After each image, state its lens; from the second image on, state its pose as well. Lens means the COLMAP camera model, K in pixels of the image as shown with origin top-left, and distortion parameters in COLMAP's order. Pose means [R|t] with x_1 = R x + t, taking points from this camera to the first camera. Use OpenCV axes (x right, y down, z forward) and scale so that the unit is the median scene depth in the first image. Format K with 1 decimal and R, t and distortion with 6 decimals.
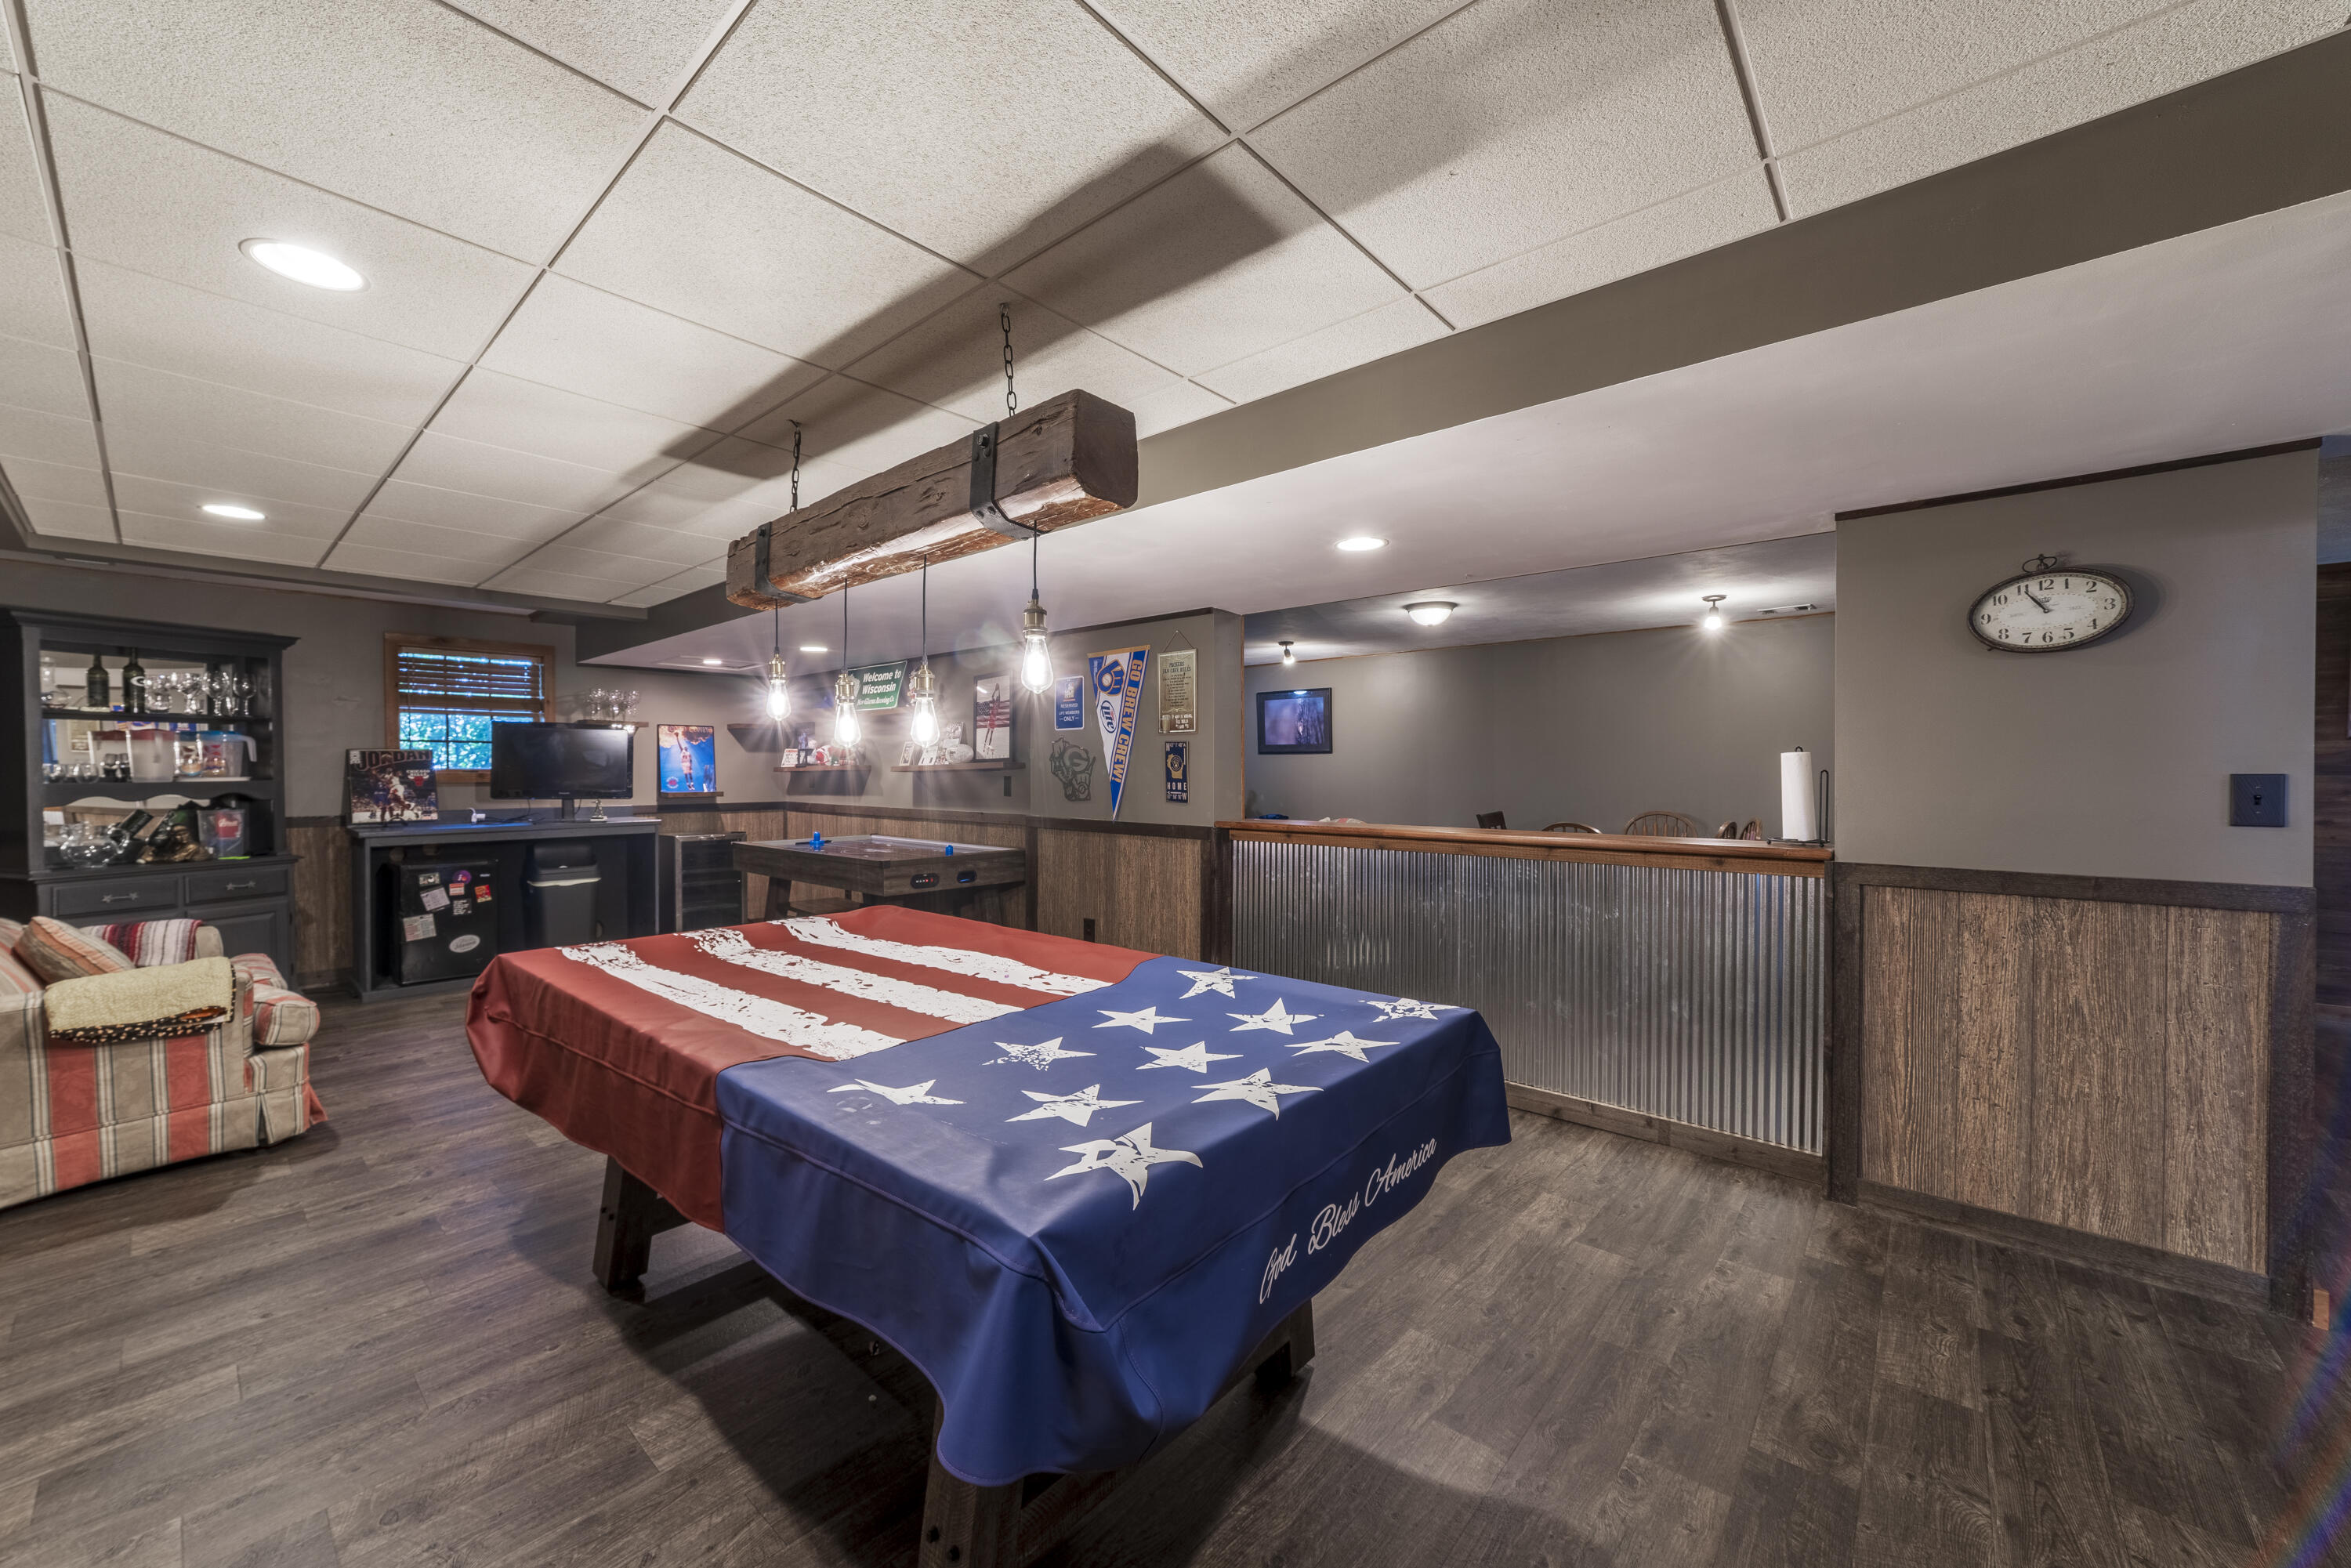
lens RADIAL K [[893.3, 0, 1167.2], [0, 893.3, 784.2], [0, 0, 1]] dist [-0.017964, 0.005013]
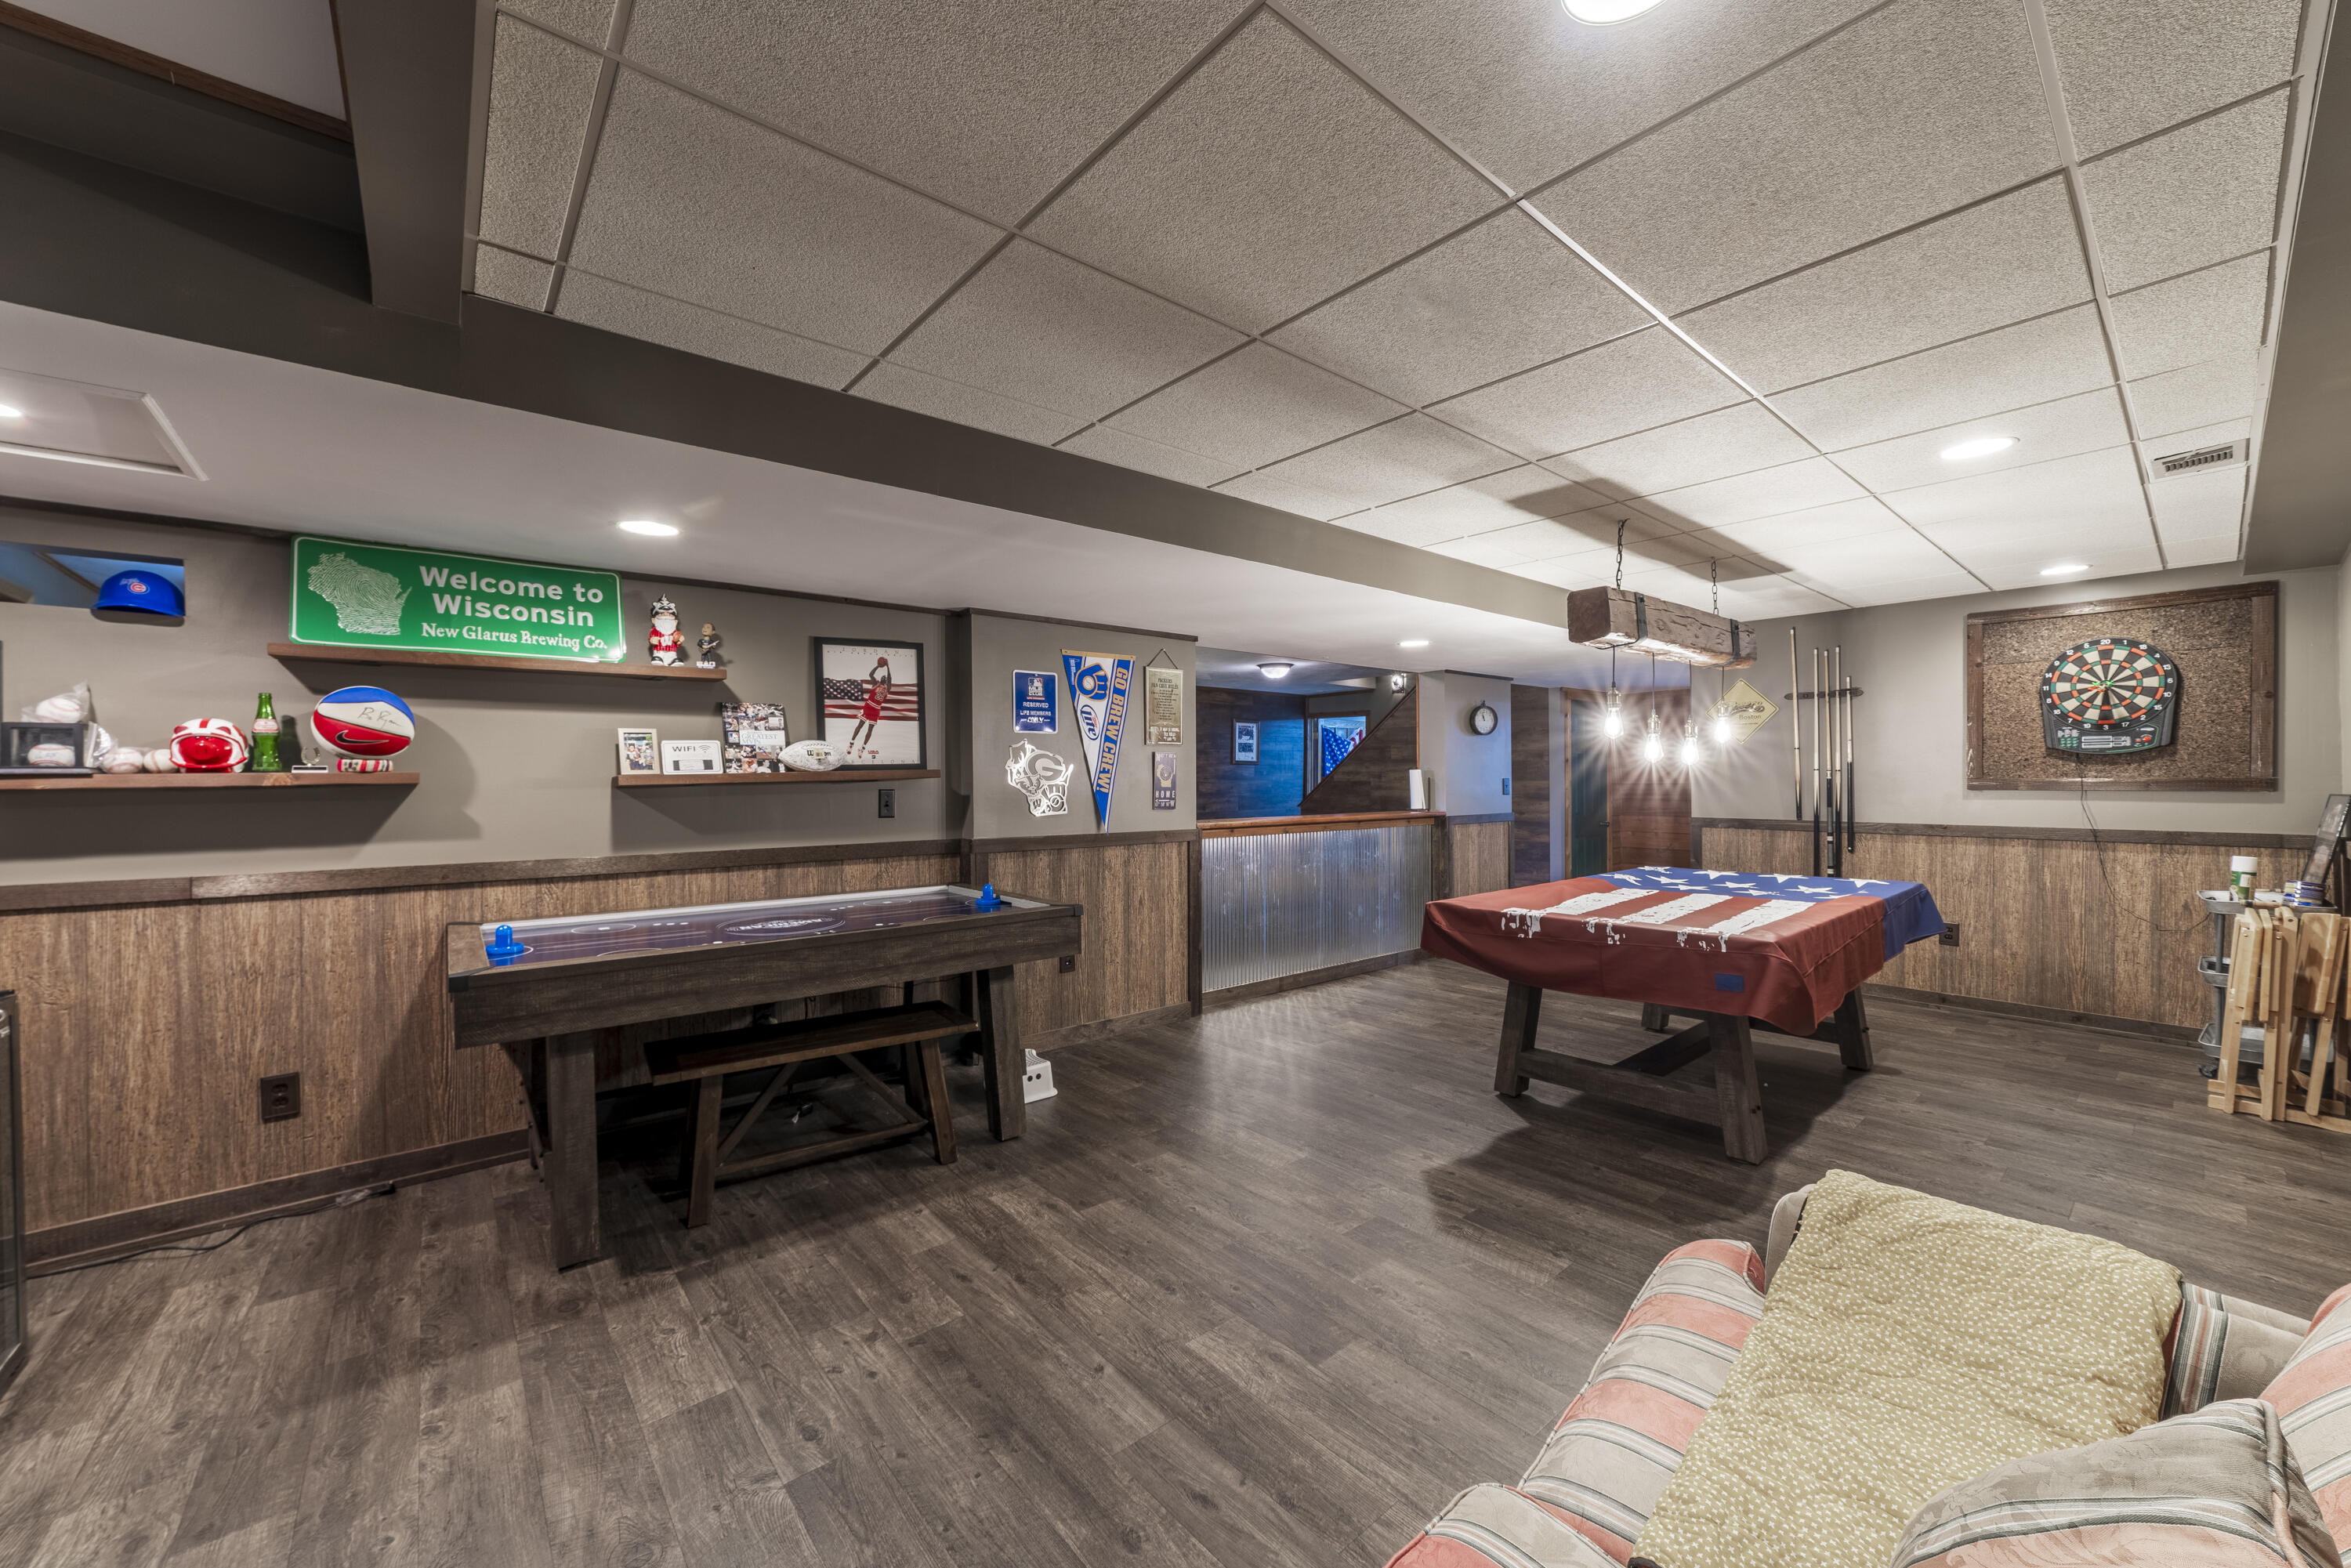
lens RADIAL K [[893.3, 0, 1164.5], [0, 893.3, 777.6], [0, 0, 1]] dist [-0.017964, 0.005013]
pose [[0.145848, -0.000485, 0.989307, -1.034983], [0.023129, 0.999728, -0.002919, -0.014356], [-0.989037, 0.023307, 0.145819, 0.834982]]
